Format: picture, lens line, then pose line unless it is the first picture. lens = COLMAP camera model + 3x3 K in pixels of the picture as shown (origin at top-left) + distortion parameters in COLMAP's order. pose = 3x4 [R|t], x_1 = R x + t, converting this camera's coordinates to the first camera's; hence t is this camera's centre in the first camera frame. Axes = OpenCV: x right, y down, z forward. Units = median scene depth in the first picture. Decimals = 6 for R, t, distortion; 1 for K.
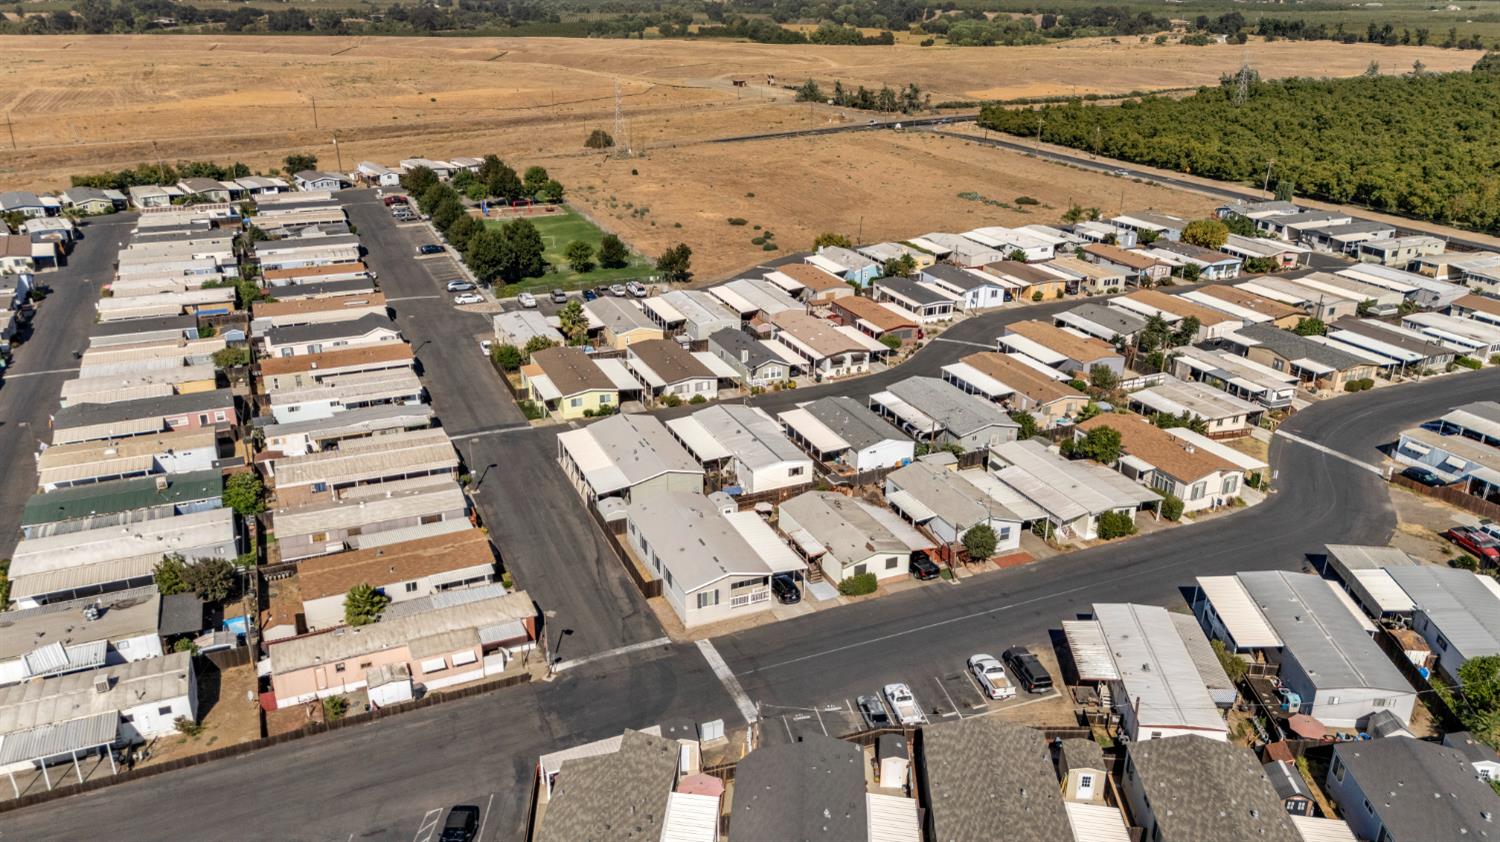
lens RADIAL K [[1104.0, 0, 750.0], [0, 1104.0, 421.0], [0, 0, 1]] dist [0.057240, -0.046488]
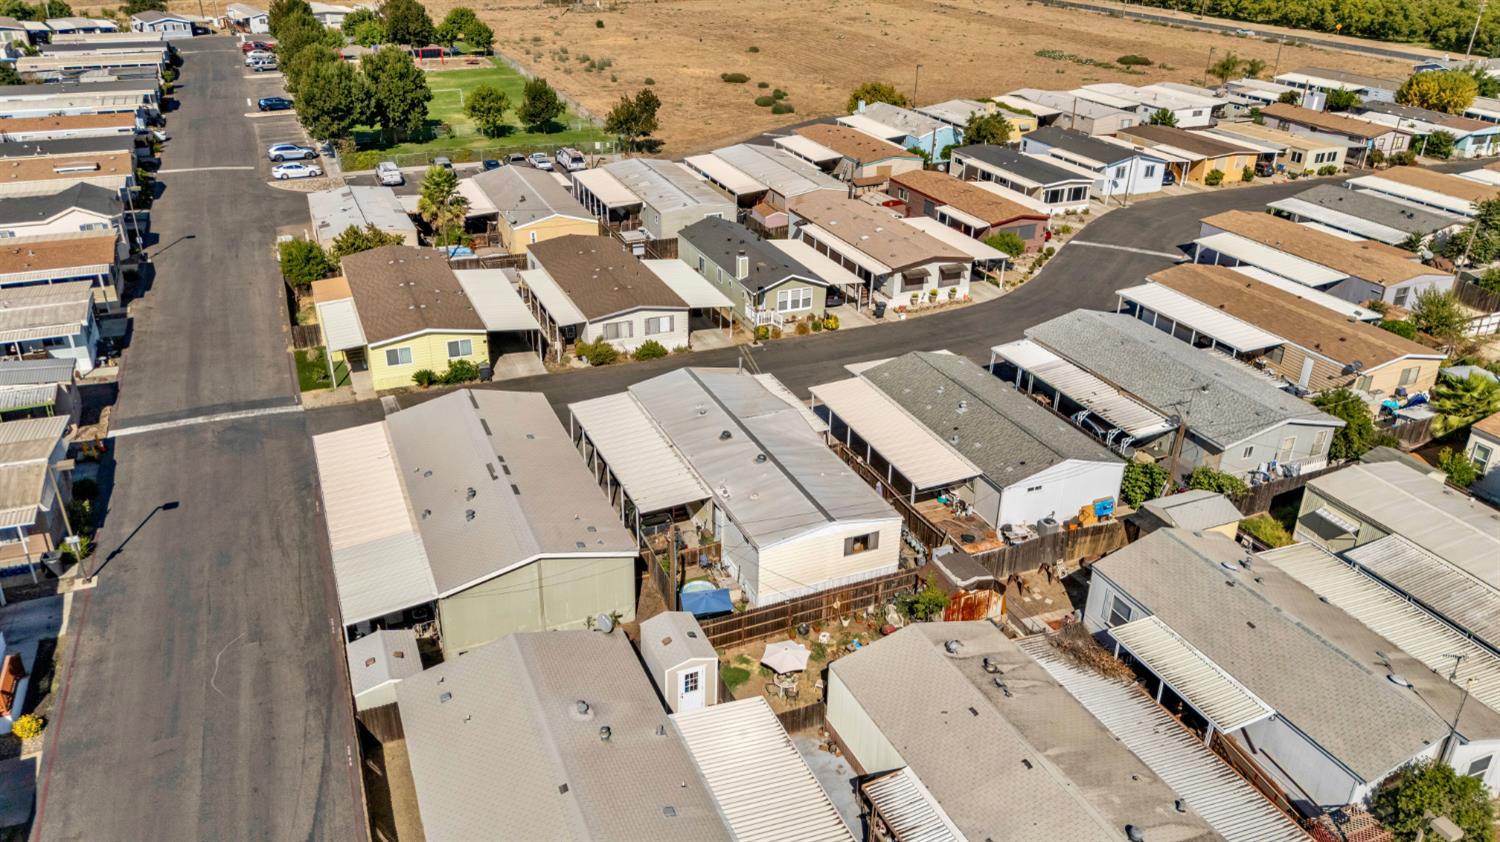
lens RADIAL K [[1104.0, 0, 750.0], [0, 1104.0, 421.0], [0, 0, 1]] dist [0.057240, -0.046488]
pose [[0.999944, 0.010380, 0.001835, -0.001169], [-0.010485, 0.997375, 0.071645, -0.021533], [-0.001087, -0.071660, 0.997428, 0.432969]]
